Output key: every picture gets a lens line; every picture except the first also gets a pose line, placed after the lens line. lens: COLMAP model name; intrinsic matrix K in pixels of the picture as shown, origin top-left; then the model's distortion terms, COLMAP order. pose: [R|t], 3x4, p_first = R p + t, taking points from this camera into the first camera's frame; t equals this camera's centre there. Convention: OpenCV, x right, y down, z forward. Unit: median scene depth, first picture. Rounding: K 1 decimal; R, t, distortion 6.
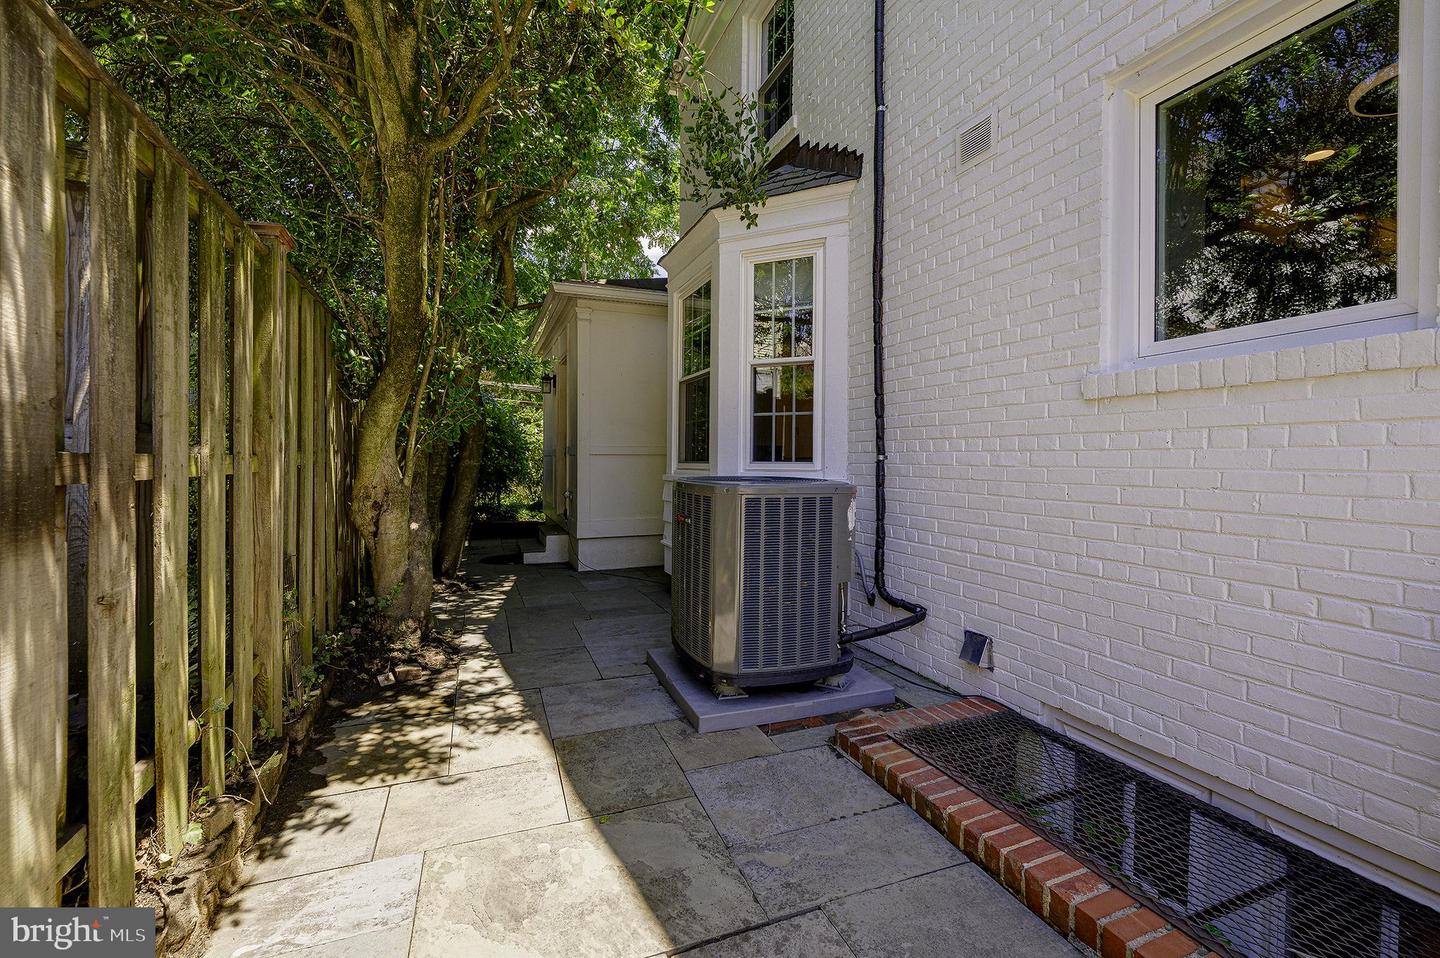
lens RADIAL K [[584.5, 0, 715.0], [0, 584.5, 473.5], [0, 0, 1]] dist [-0.000656, -0.000070]
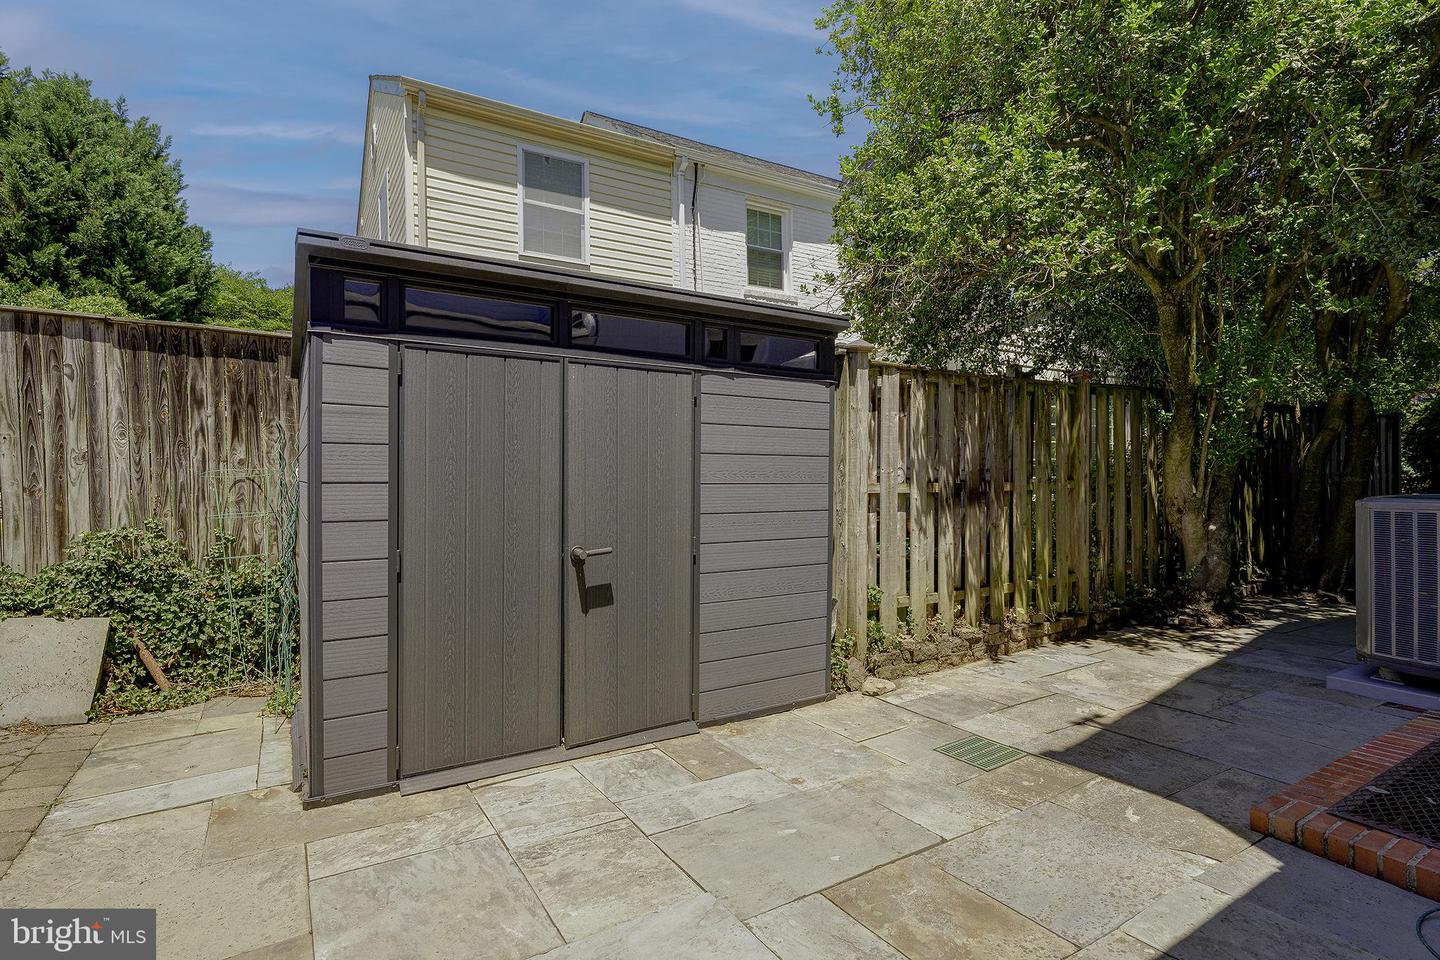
lens RADIAL K [[726.2, 0, 720.0], [0, 726.2, 480.0], [0, 0, 1]] dist [0.000428, 0.000045]
pose [[0.173891, -0.011932, -0.984693, 1.058468], [-0.002208, 0.999919, -0.012507, 0.002343], [0.984763, 0.004349, 0.173850, -0.491637]]
